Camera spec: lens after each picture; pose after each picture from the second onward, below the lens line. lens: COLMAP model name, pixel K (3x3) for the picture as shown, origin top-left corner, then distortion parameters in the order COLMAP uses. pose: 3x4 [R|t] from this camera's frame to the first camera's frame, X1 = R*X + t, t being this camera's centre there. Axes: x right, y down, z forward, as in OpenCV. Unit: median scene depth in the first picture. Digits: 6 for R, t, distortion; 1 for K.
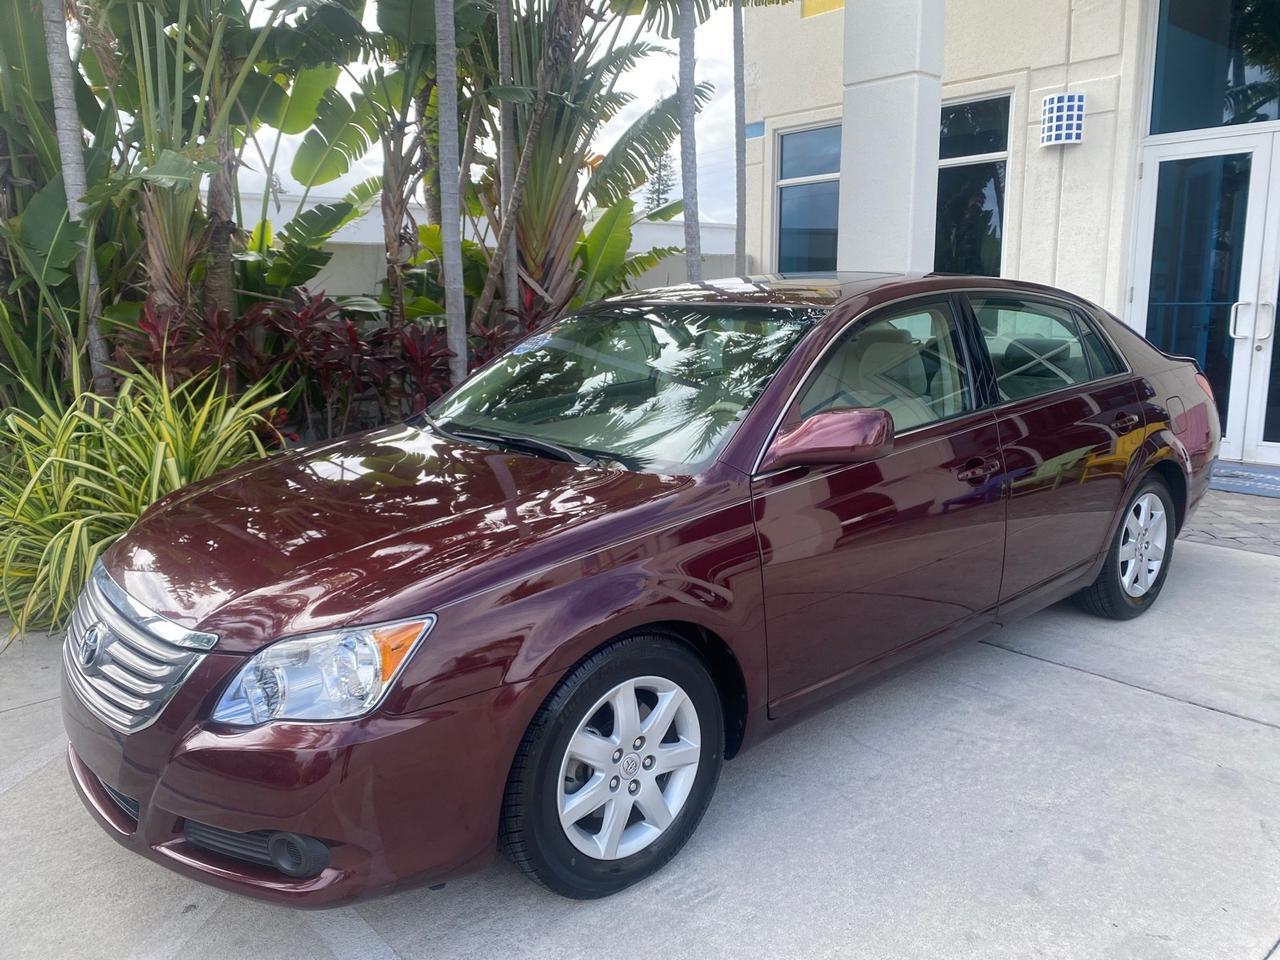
lens RADIAL K [[977.6, 0, 640.4], [0, 977.6, 466.5], [0, 0, 1]] dist [0.019519, -0.006630]
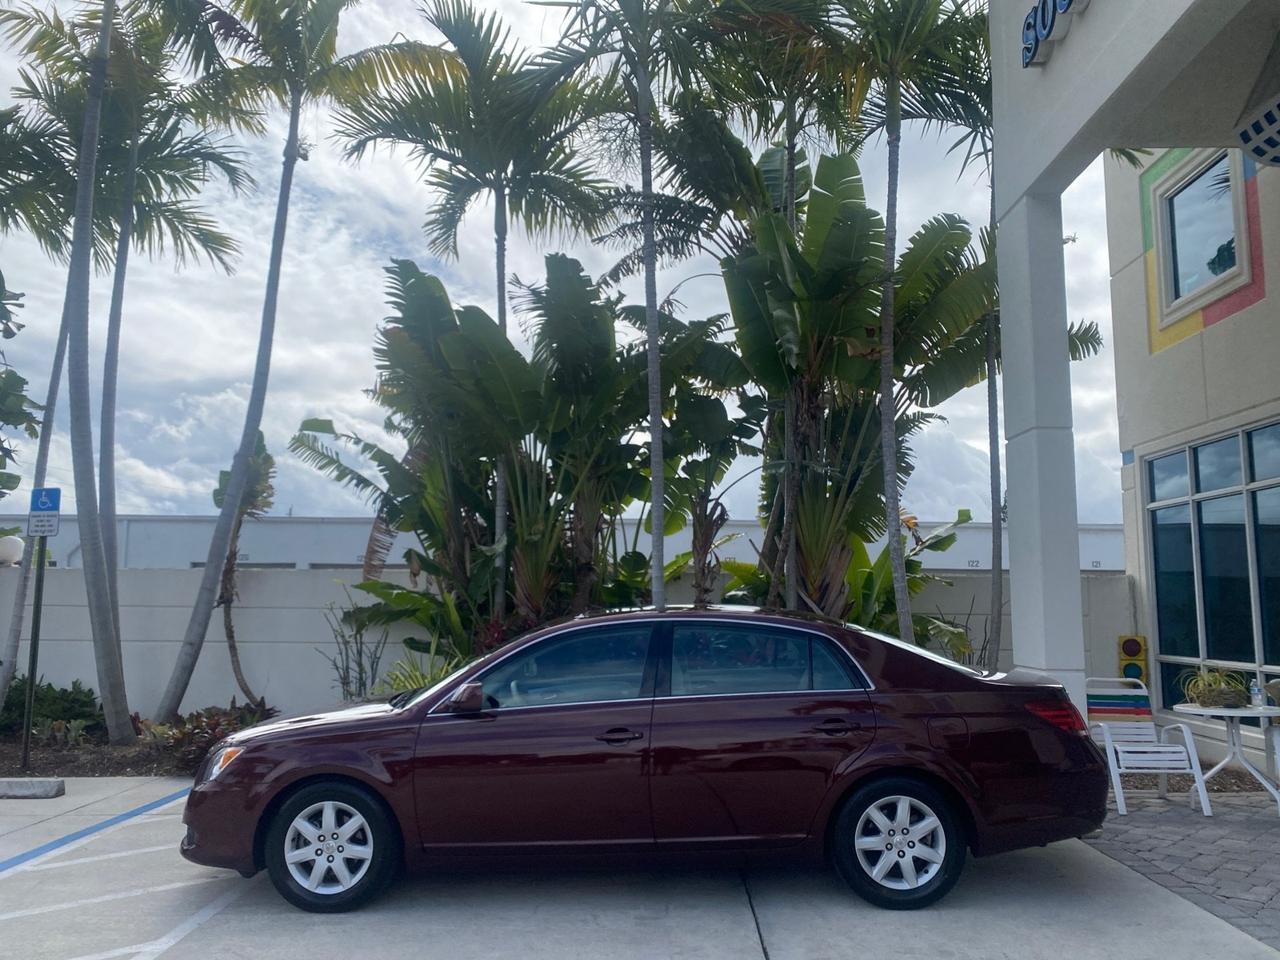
lens RADIAL K [[976.9, 0, 641.6], [0, 976.9, 464.2], [0, 0, 1]] dist [0.023045, -0.012693]
pose [[0.747630, -0.079641, -0.659323, 0.680959], [-0.126726, 0.957433, -0.259349, -0.005464], [0.651912, 0.277450, 0.705714, -0.093584]]
